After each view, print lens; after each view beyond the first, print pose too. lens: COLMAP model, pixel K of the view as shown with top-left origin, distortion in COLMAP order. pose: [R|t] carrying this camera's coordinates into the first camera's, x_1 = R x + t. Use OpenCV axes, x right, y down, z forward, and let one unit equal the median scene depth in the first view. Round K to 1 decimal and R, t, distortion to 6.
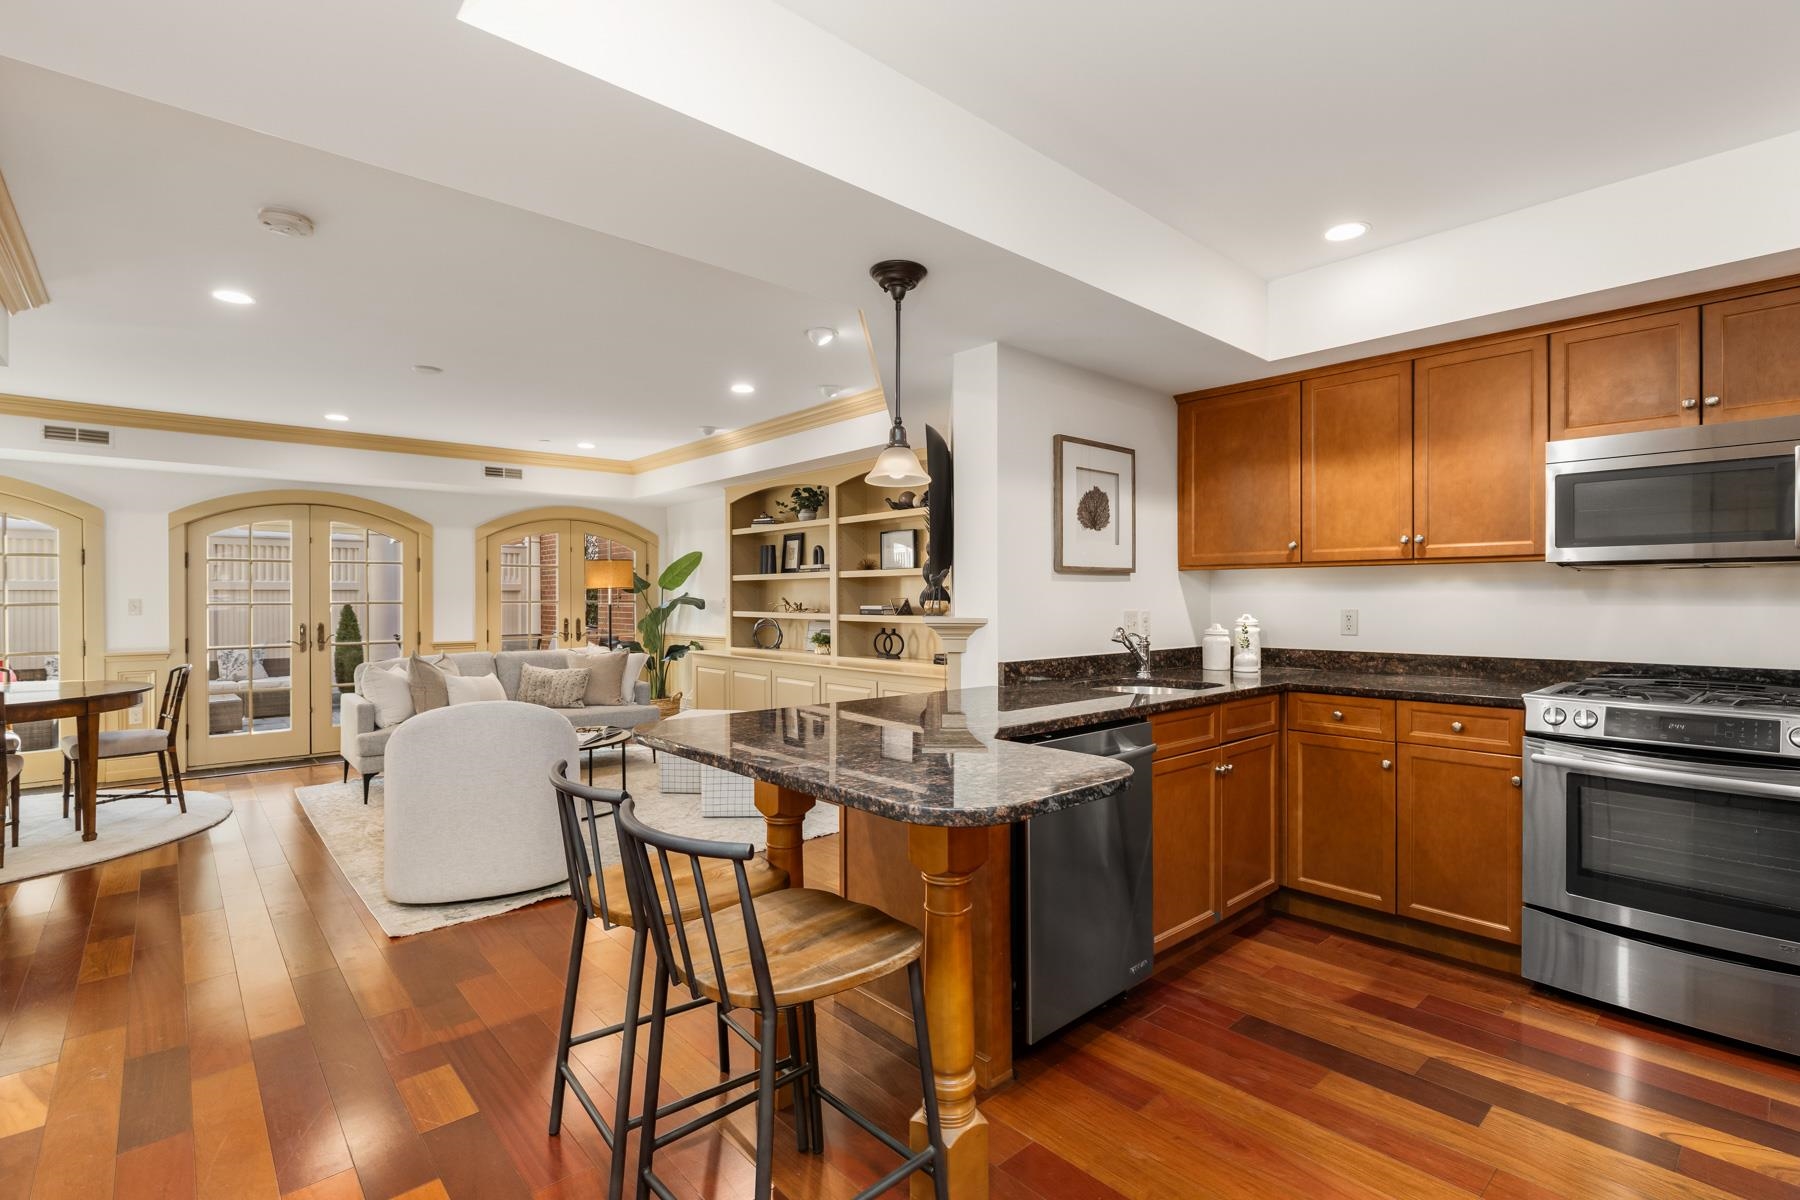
lens RADIAL K [[843.3, 0, 908.1], [0, 843.3, 593.8], [0, 0, 1]] dist [0.001518, 0.000299]
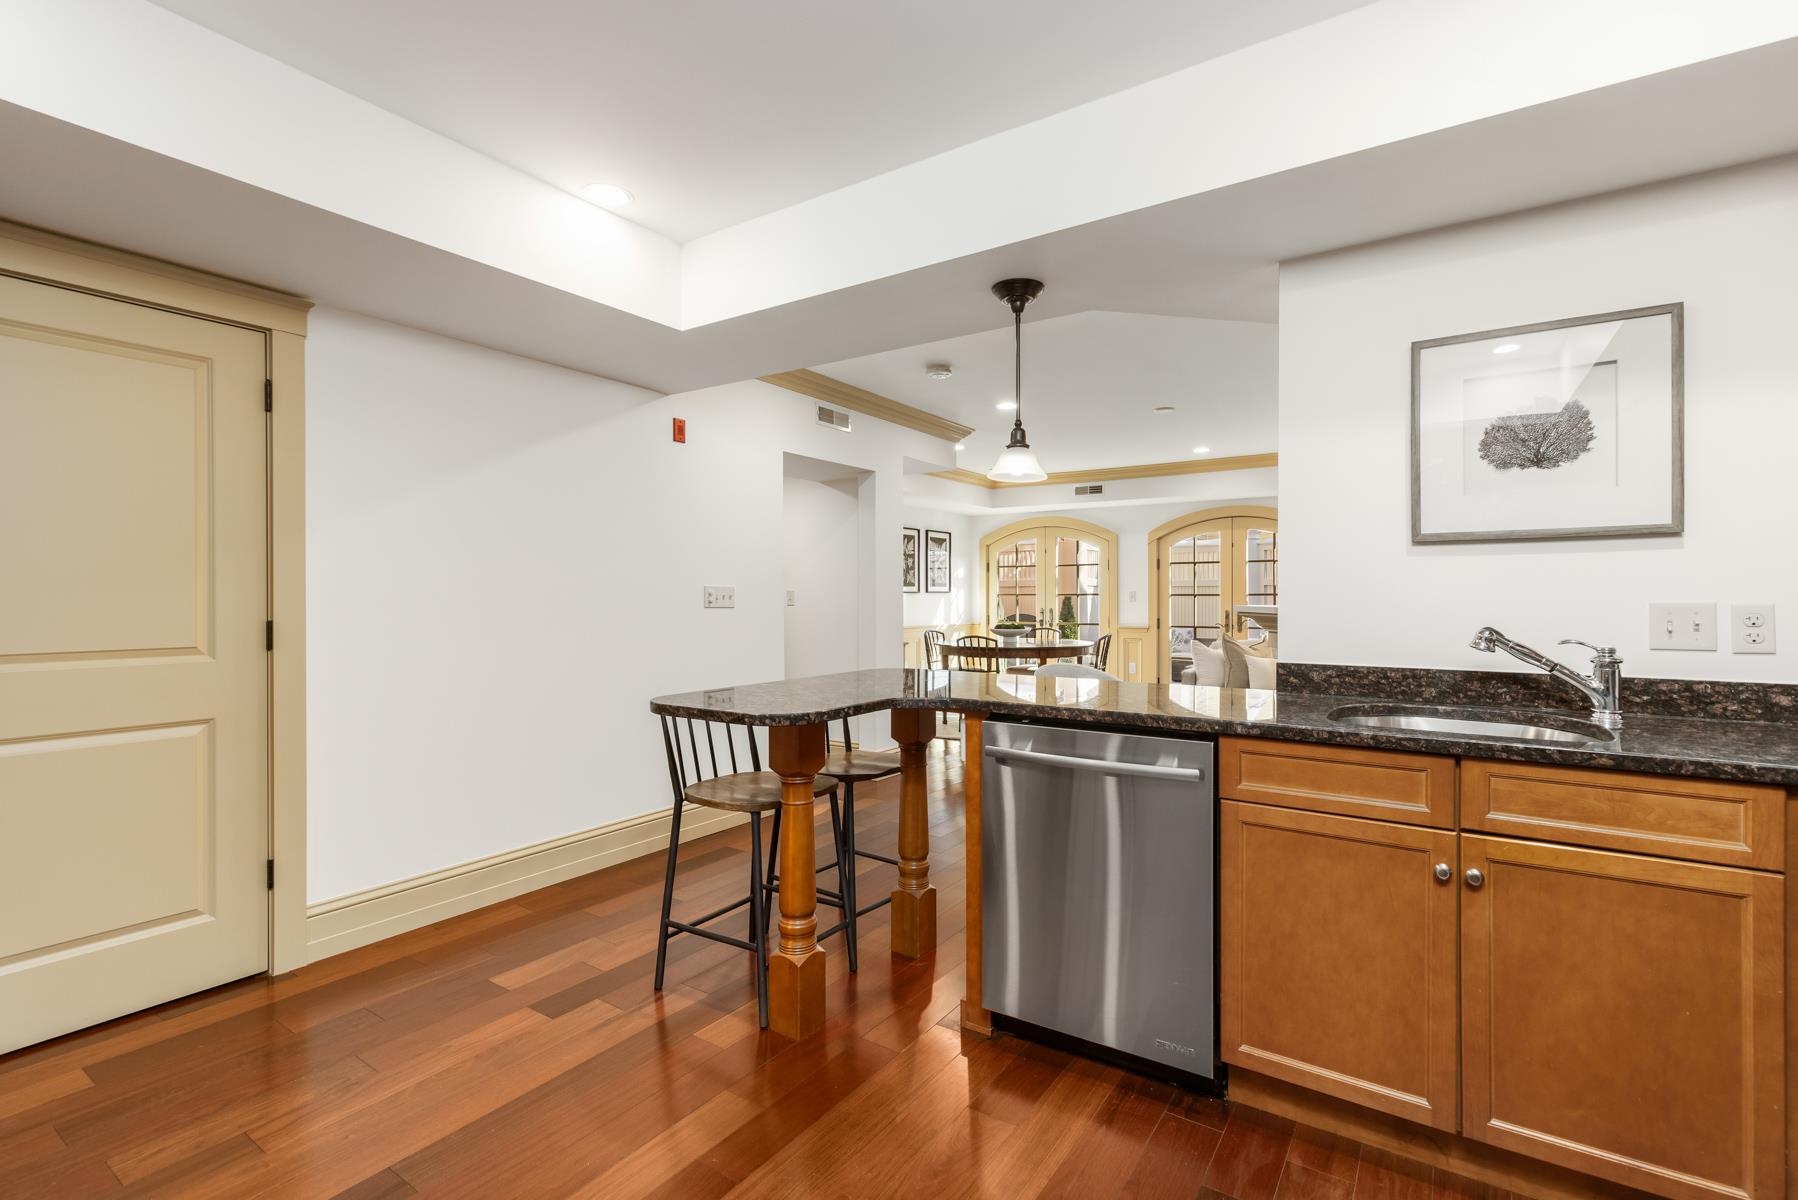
lens RADIAL K [[809.3, 0, 901.1], [0, 809.3, 599.0], [0, 0, 1]] dist [0.004311, 0.000164]
pose [[0.238559, 0.007656, -0.971098, 0.410036], [0.002473, 0.999961, 0.008491, 0.007115], [0.971125, -0.004427, 0.238531, 0.249365]]
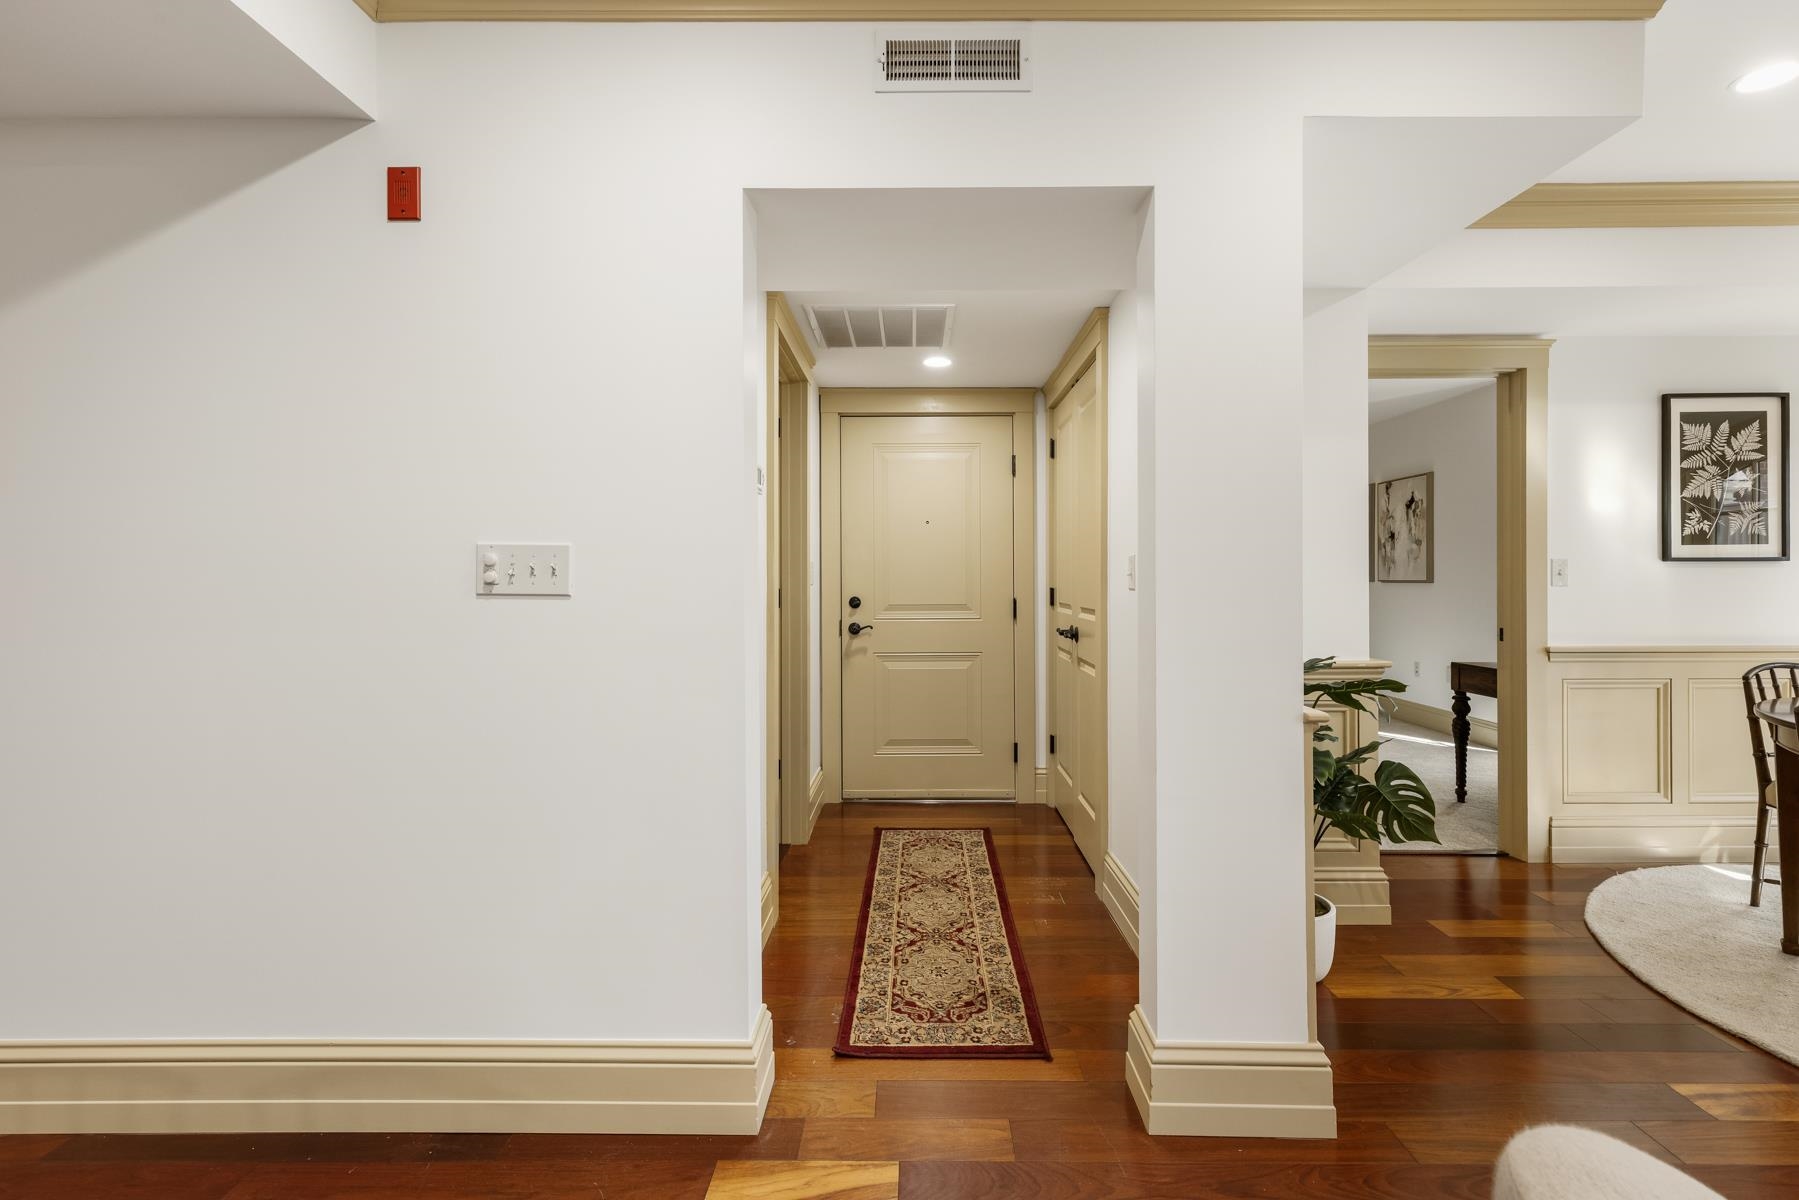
lens RADIAL K [[818.4, 0, 915.9], [0, 818.4, 571.2], [0, 0, 1]] dist [0.009907, -0.002719]
pose [[-0.671694, 0.004902, -0.740813, -0.202104], [0.006423, 0.999979, 0.000794, 0.011897], [0.740801, -0.004225, -0.671711, 0.579625]]
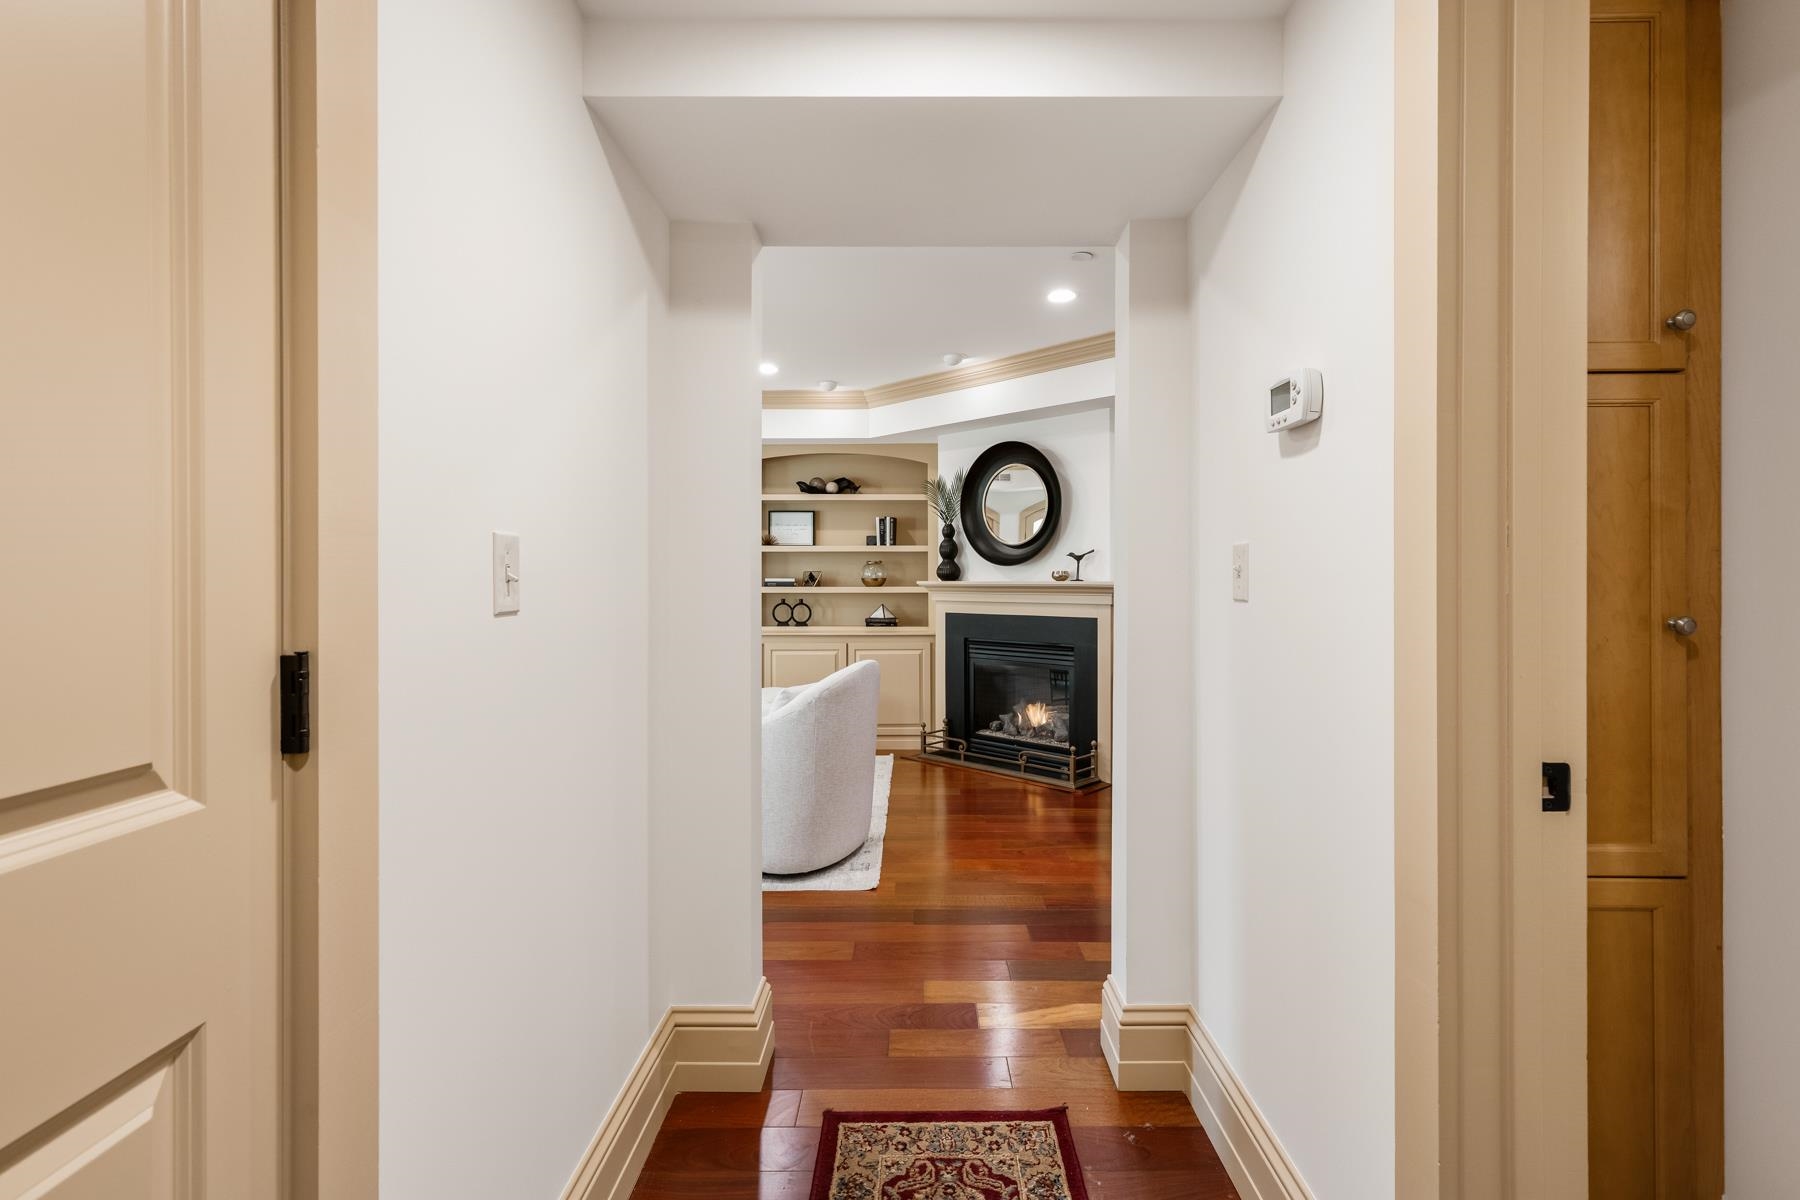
lens RADIAL K [[818.9, 0, 901.5], [0, 818.9, 574.3], [0, 0, 1]] dist [0.009907, -0.002719]
pose [[0.690077, 0.006826, 0.723704, -0.703634], [-0.003273, 0.999975, -0.006310, 0.014506], [-0.723729, 0.001985, 0.690082, 0.151253]]
